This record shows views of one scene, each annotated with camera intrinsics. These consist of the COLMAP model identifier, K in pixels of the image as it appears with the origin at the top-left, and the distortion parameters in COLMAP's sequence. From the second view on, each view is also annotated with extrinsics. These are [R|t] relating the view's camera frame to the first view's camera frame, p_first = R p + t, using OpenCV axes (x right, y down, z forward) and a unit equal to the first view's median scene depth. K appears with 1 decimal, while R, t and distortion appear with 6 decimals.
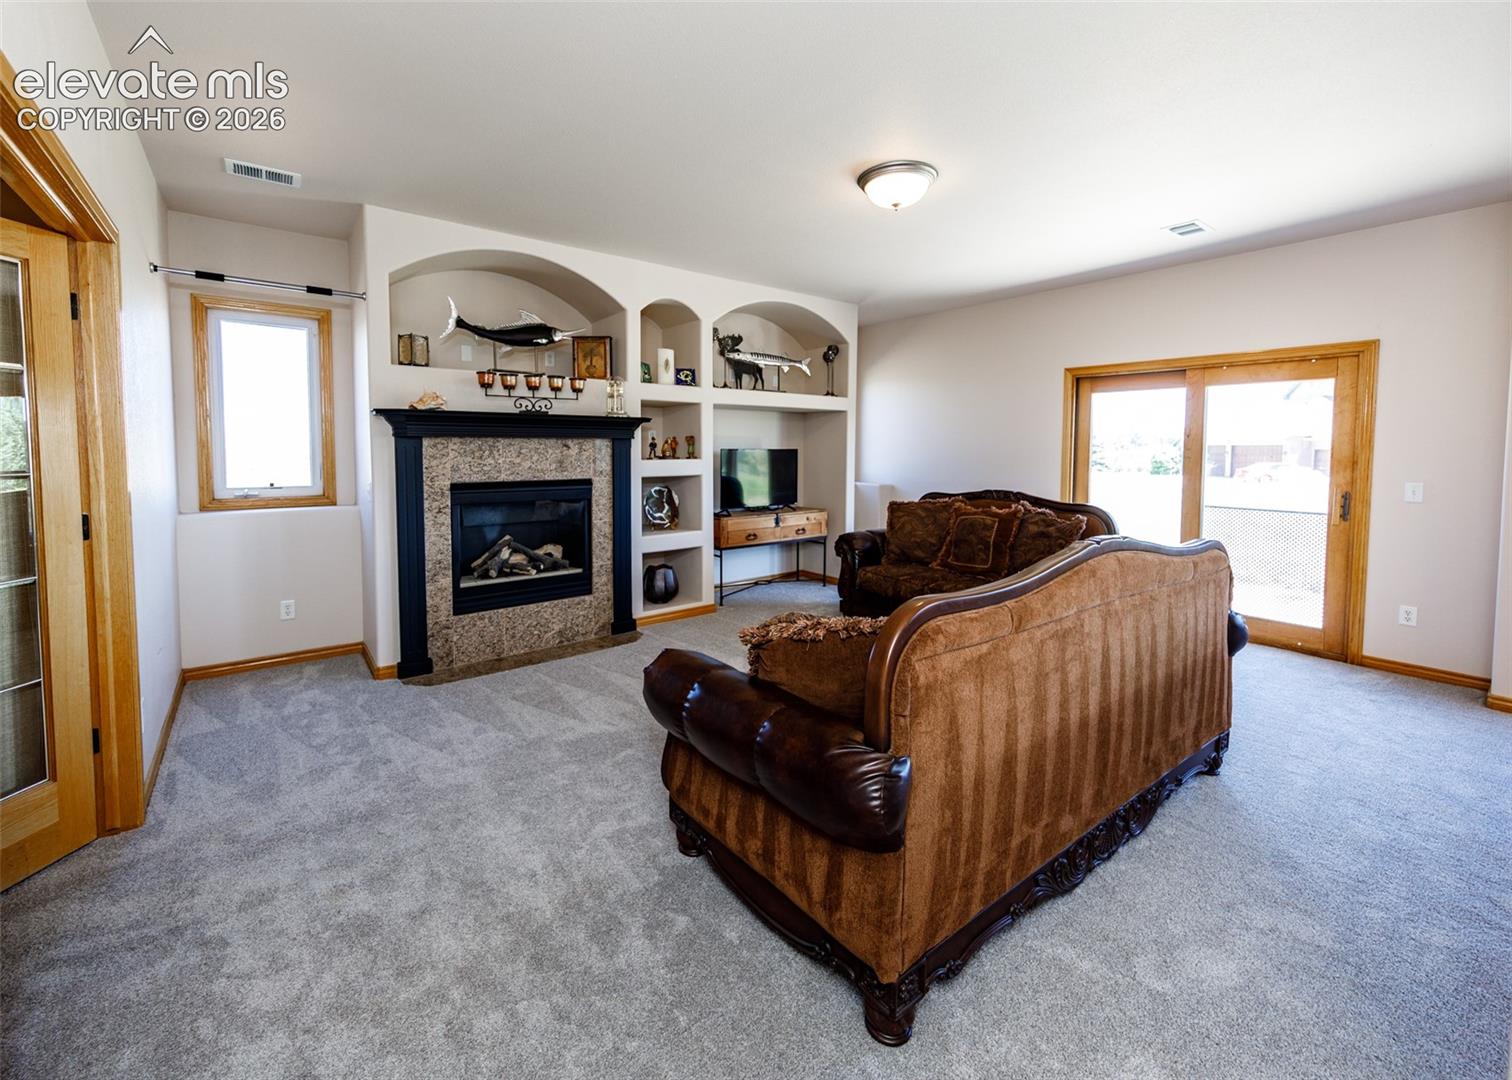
lens RADIAL K [[623.7, 0, 756.0], [0, 623.7, 540.0], [0, 0, 1]] dist [0.000097, 0.000000]
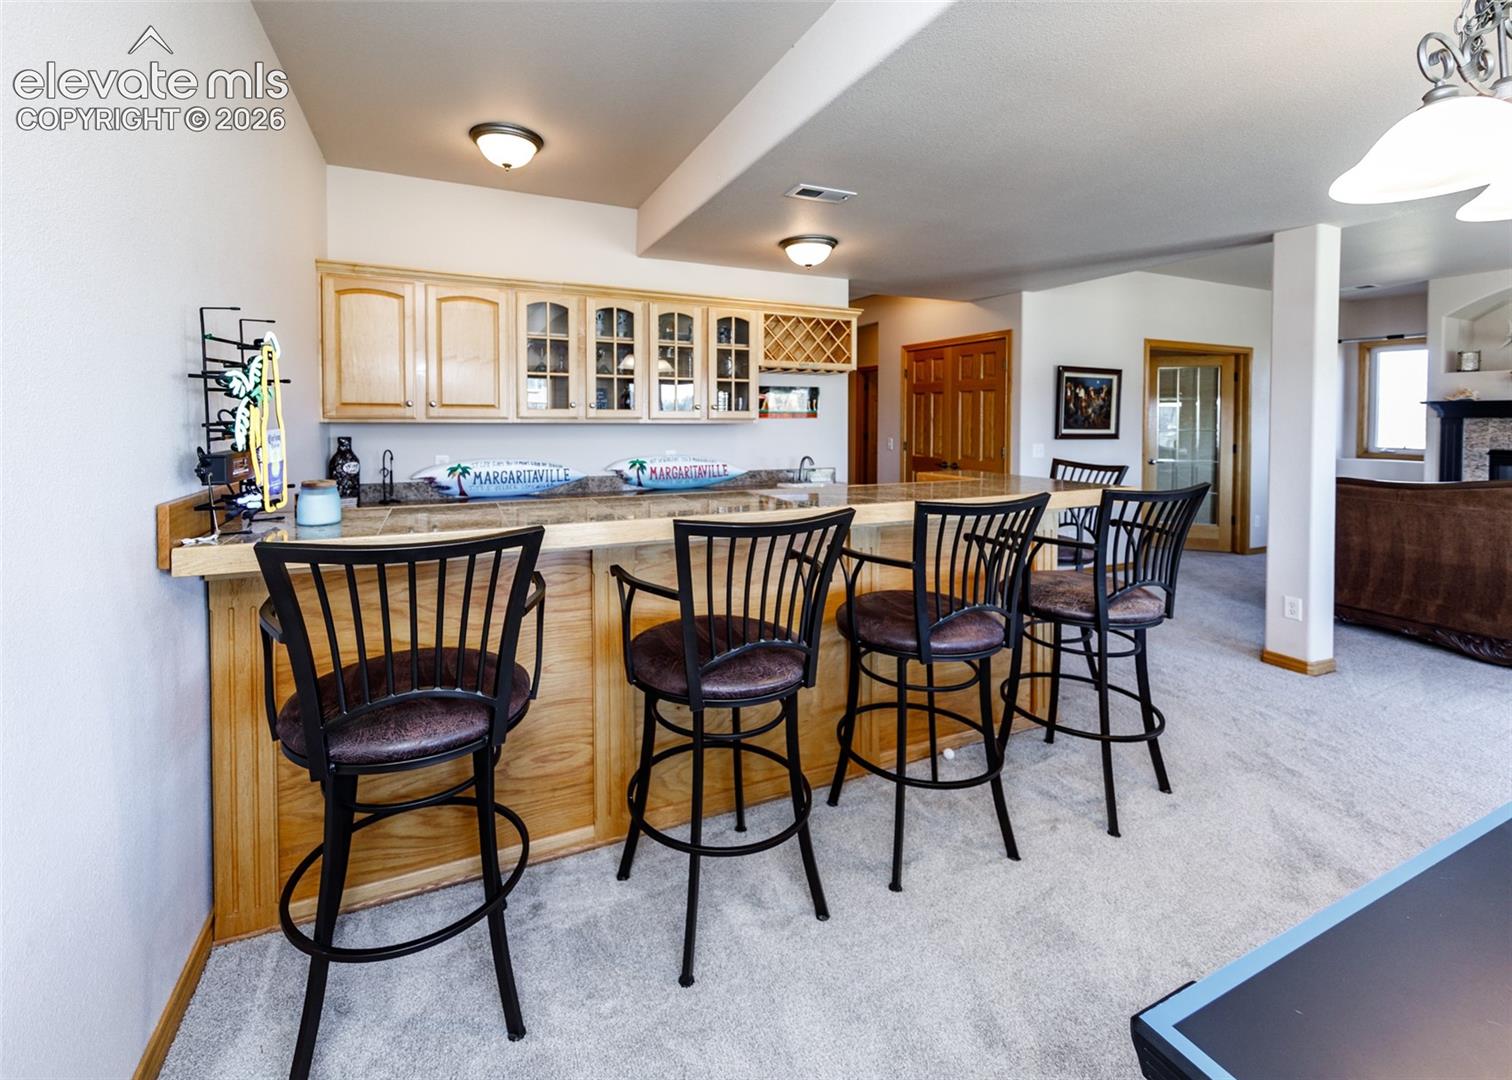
lens RADIAL K [[647.9, 0, 756.0], [0, 647.9, 540.0], [0, 0, 1]] dist [-0.000030, -0.000047]
pose [[-0.229088, 0.177812, -0.957027, 1.436021], [-0.152296, 0.964519, 0.215660, 0.047983], [0.961418, 0.195156, -0.193880, -0.314924]]
